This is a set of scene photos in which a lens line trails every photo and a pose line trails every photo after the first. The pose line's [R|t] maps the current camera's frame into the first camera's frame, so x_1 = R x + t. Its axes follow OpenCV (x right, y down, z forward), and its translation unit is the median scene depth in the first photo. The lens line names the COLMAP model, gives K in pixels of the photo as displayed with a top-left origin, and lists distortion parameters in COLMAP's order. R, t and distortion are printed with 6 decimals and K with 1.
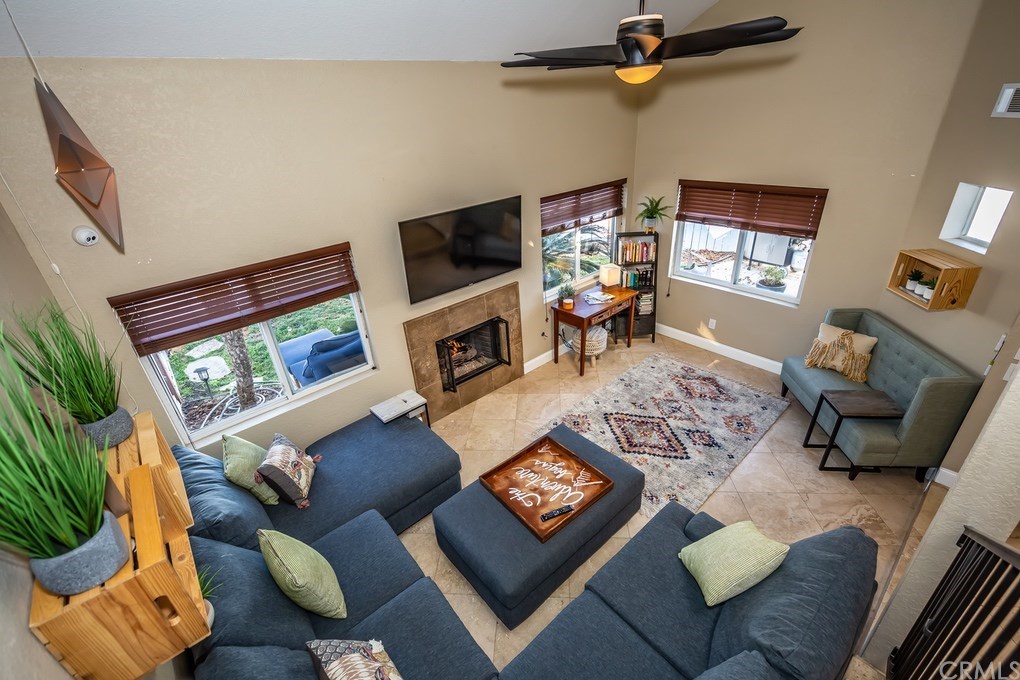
lens RADIAL K [[445.5, 0, 510.0], [0, 445.5, 340.0], [0, 0, 1]] dist [0.000376, 0.000017]
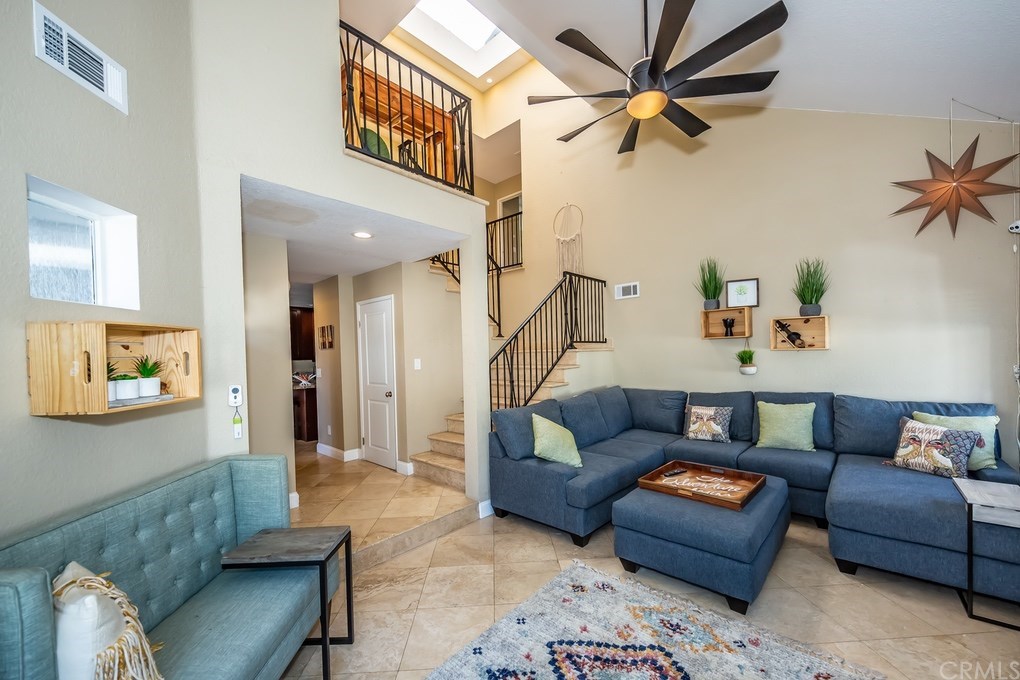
lens RADIAL K [[391.8, 0, 509.2], [0, 391.8, 361.8], [0, 0, 1]] dist [-0.011770, -0.000289]
pose [[-0.989906, 0.090713, -0.108887, 0.391612], [0.026451, 0.873071, 0.486875, -0.249698], [0.139232, 0.479081, -0.866658, 1.037289]]
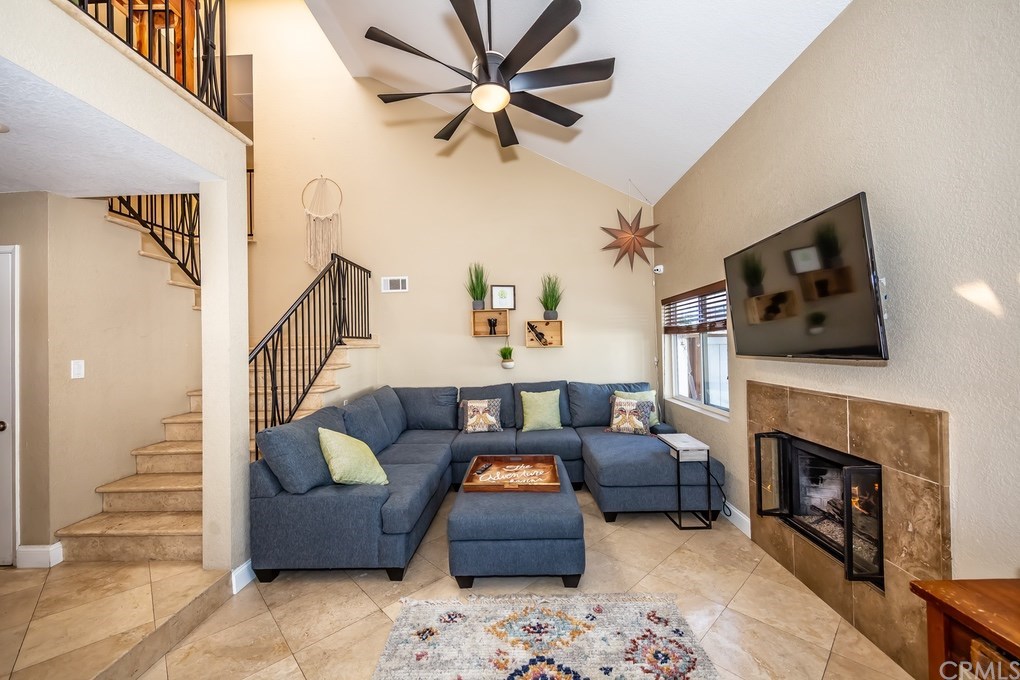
lens RADIAL K [[392.9, 0, 510.0], [0, 392.9, 340.0], [0, 0, 1]] dist [0.002508, -0.003943]
pose [[-0.672816, 0.070723, -0.736422, 0.502877], [-0.284066, 0.894419, 0.345428, -0.195901], [0.683100, 0.441602, -0.581689, 0.917873]]
